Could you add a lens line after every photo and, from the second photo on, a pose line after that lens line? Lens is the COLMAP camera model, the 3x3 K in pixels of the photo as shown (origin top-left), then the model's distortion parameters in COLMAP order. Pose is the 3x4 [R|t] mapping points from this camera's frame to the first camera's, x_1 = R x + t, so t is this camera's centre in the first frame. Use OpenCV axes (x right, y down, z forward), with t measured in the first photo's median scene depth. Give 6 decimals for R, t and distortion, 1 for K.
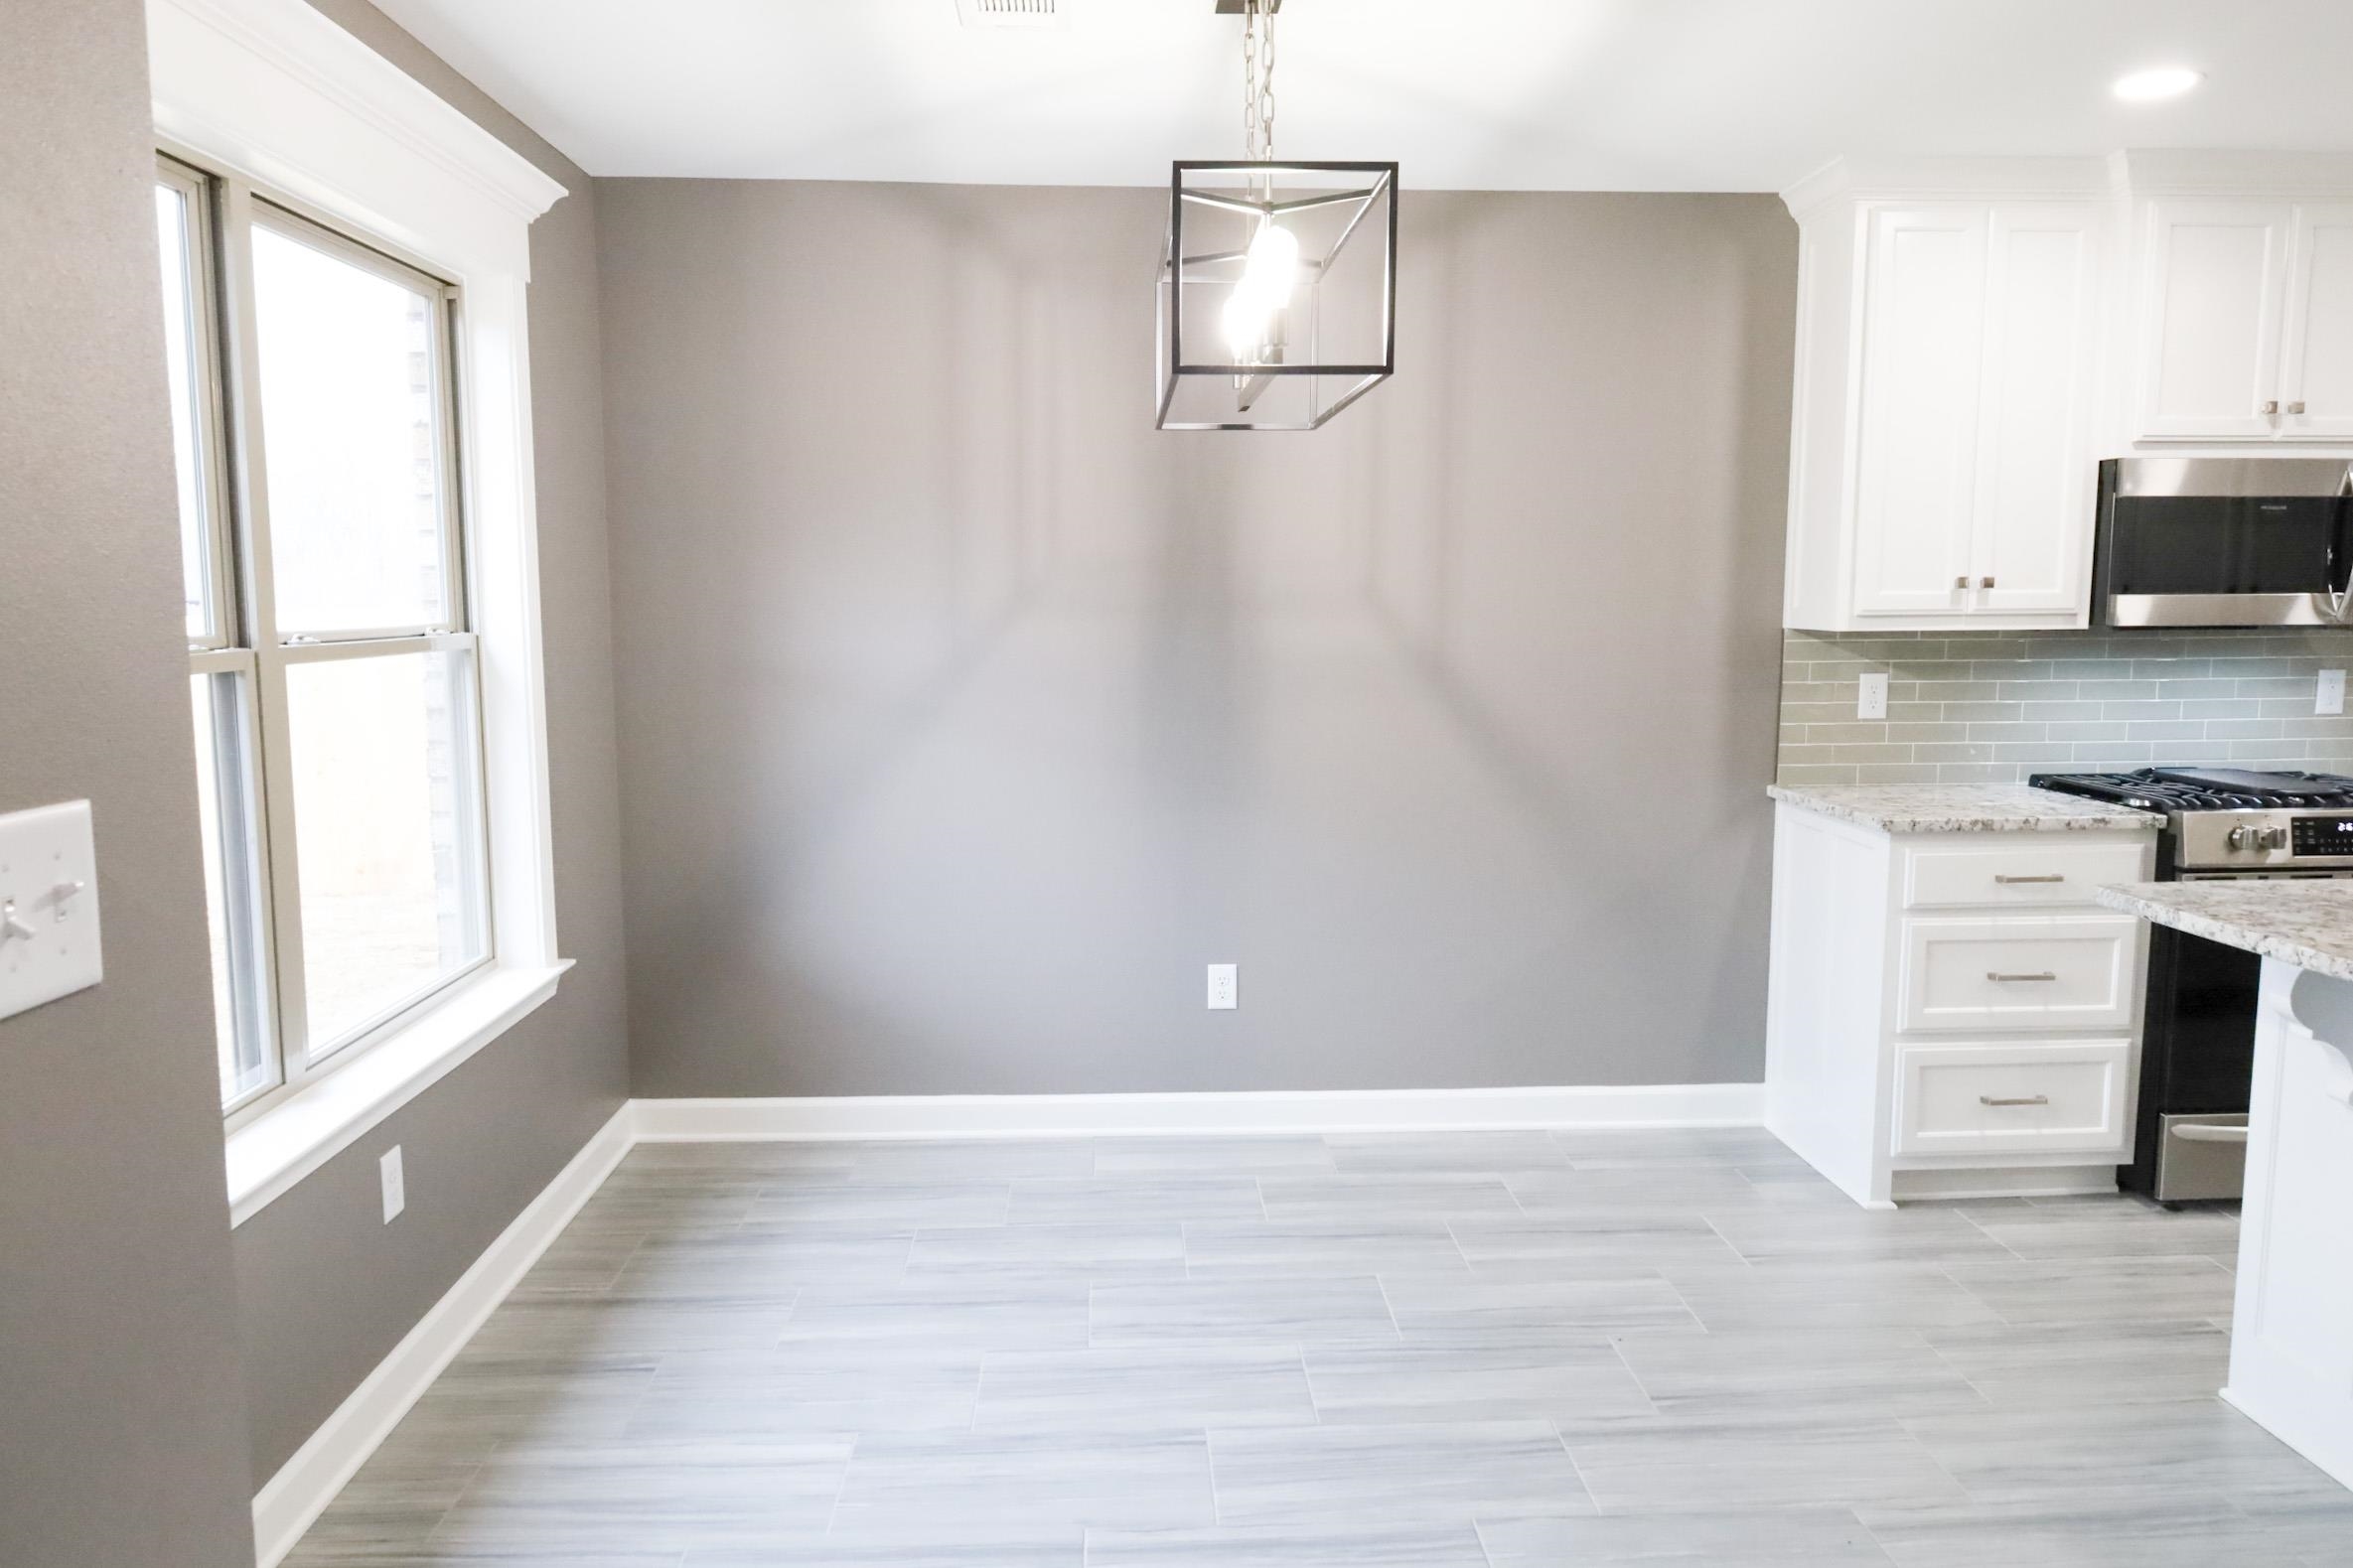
lens RADIAL K [[1632.0, 0, 1185.1], [0, 1632.0, 792.8], [0, 0, 1]] dist [-0.013235, 0.008776]
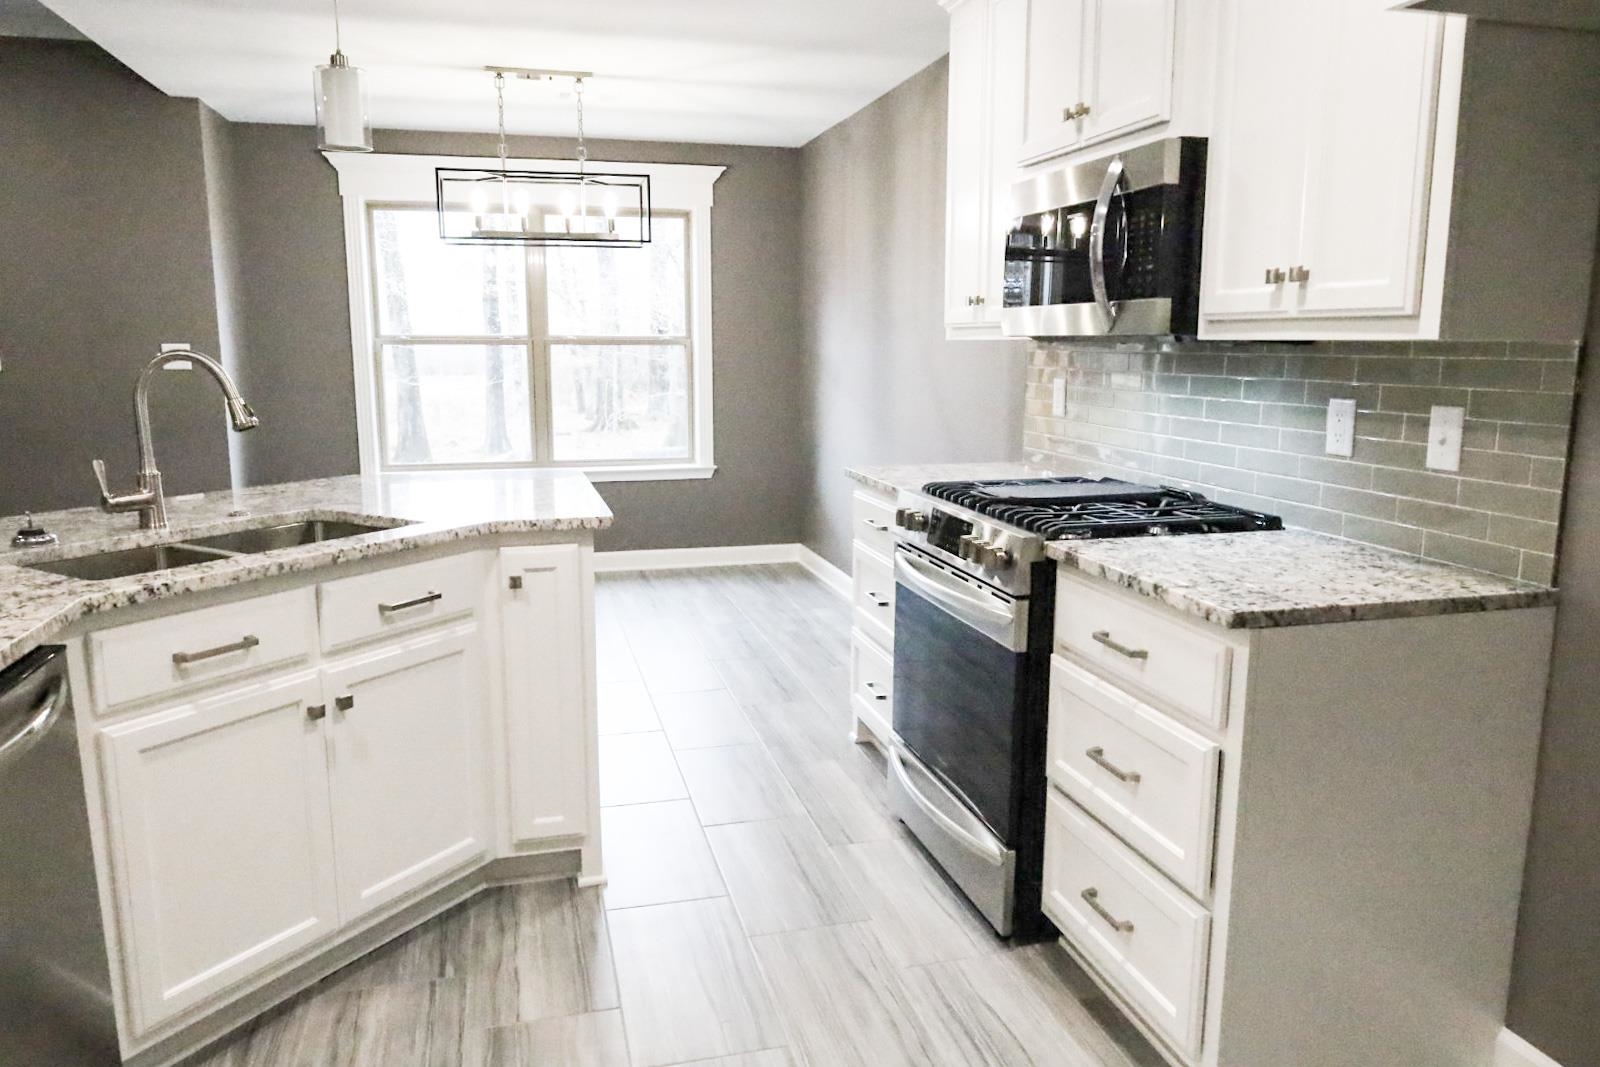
lens RADIAL K [[1109.9, 0, 815.0], [0, 1109.9, 543.6], [0, 0, 1]] dist [-0.013235, 0.008776]
pose [[0.215559, 0.176667, -0.960377, 1.340326], [-0.122533, 0.980618, 0.152888, -0.064118], [0.968772, 0.084722, 0.233028, 0.717381]]
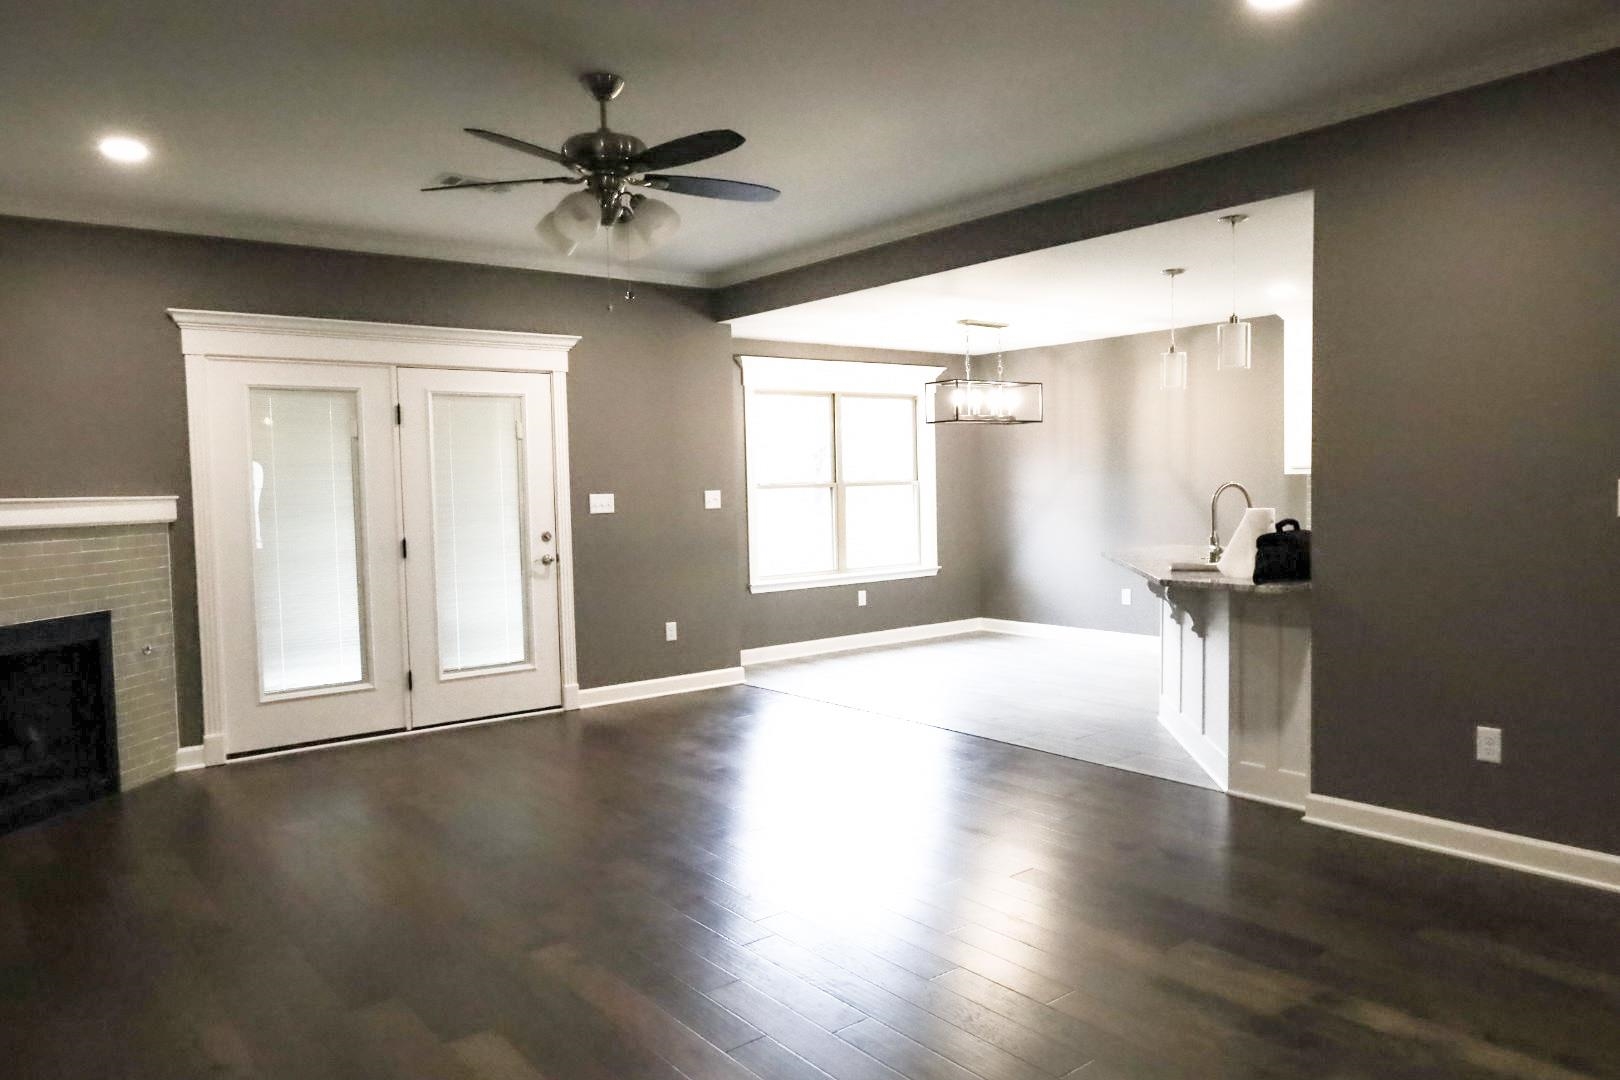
lens RADIAL K [[1123.8, 0, 816.0], [0, 1123.8, 540.7], [0, 0, 1]] dist [-0.013235, 0.008776]
pose [[0.589944, 0.030500, -0.806868, 1.500995], [-0.075686, 0.996975, -0.017652, 0.105198], [0.803889, 0.071483, 0.590468, -0.748002]]
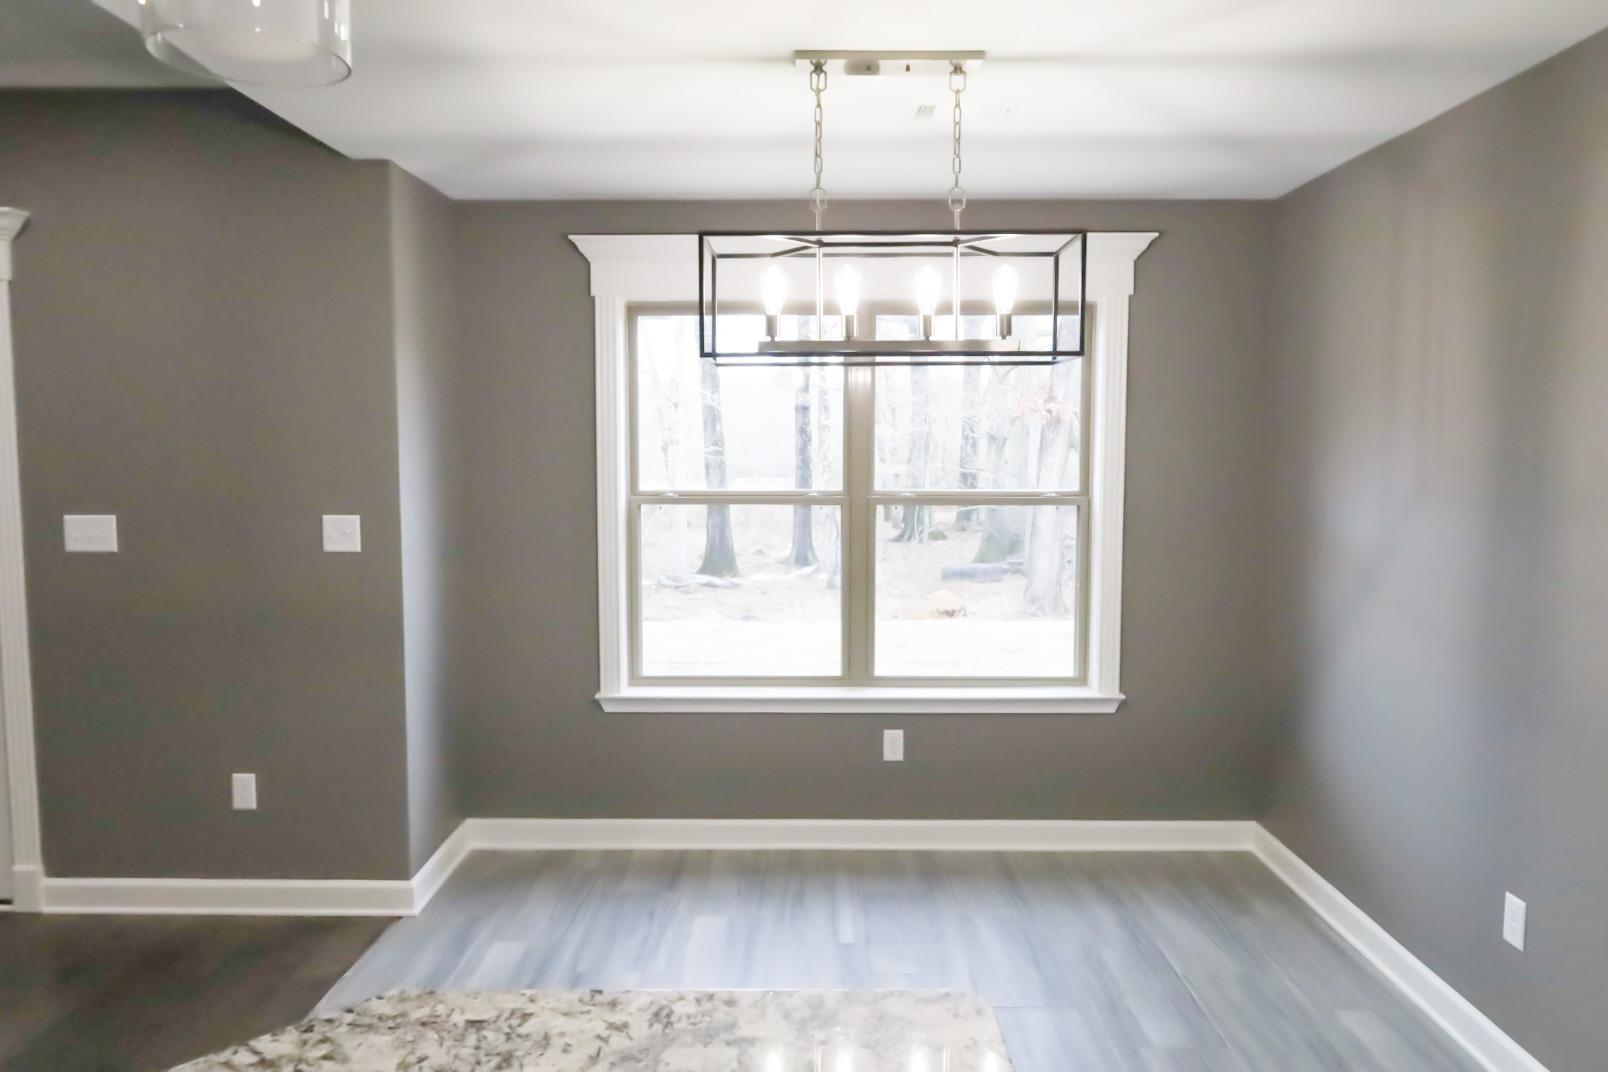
lens RADIAL K [[1115.4, 0, 814.1], [0, 1115.4, 537.3], [0, 0, 1]] dist [-0.013235, 0.008776]
pose [[-0.052392, 0.085981, -0.994918, 0.724768], [-0.121880, 0.988288, 0.091827, -0.117046], [0.991161, 0.126072, -0.041299, 0.683785]]
